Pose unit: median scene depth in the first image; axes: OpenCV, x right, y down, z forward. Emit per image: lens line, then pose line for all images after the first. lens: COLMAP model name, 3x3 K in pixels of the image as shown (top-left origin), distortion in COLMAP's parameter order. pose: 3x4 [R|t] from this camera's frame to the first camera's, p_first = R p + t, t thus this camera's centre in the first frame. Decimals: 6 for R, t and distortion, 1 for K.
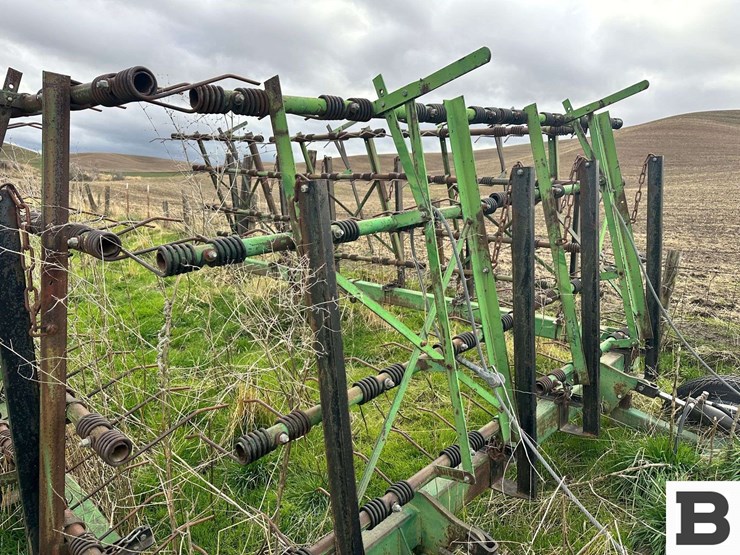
lens RADIAL K [[521.7, 0, 352.8], [0, 521.7, 275.8], [0, 0, 1]] dist [0.004362, -0.001874]
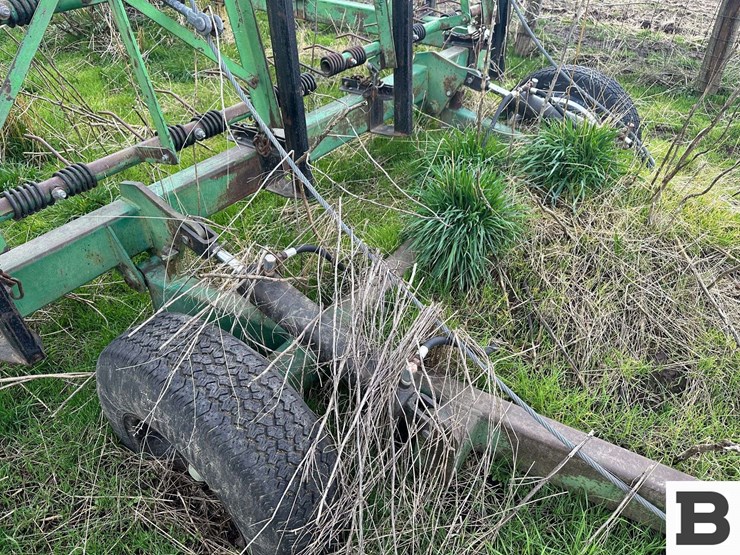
lens RADIAL K [[521.7, 0, 352.8], [0, 521.7, 275.8], [0, 0, 1]] dist [0.004362, -0.001874]
pose [[0.990403, -0.056887, 0.125963, 0.243127], [-0.003945, 0.899364, 0.437182, 0.133452], [-0.138157, -0.433483, 0.890508, 0.132821]]
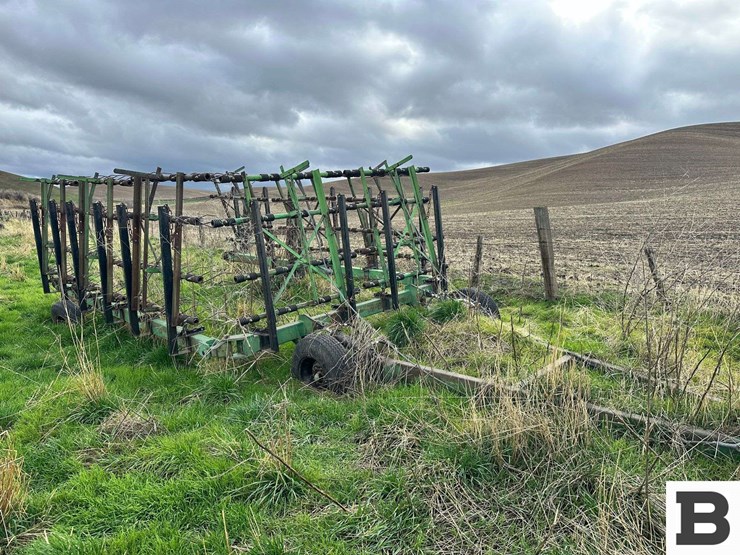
lens RADIAL K [[563.2, 0, 364.8], [0, 563.2, 259.1], [0, 0, 1]] dist [0.073853, -0.064075]
pose [[0.999602, -0.026724, -0.009087, 0.337020], [0.025910, 0.996435, -0.080284, 0.259376], [0.011200, 0.080016, 0.996731, -1.346770]]
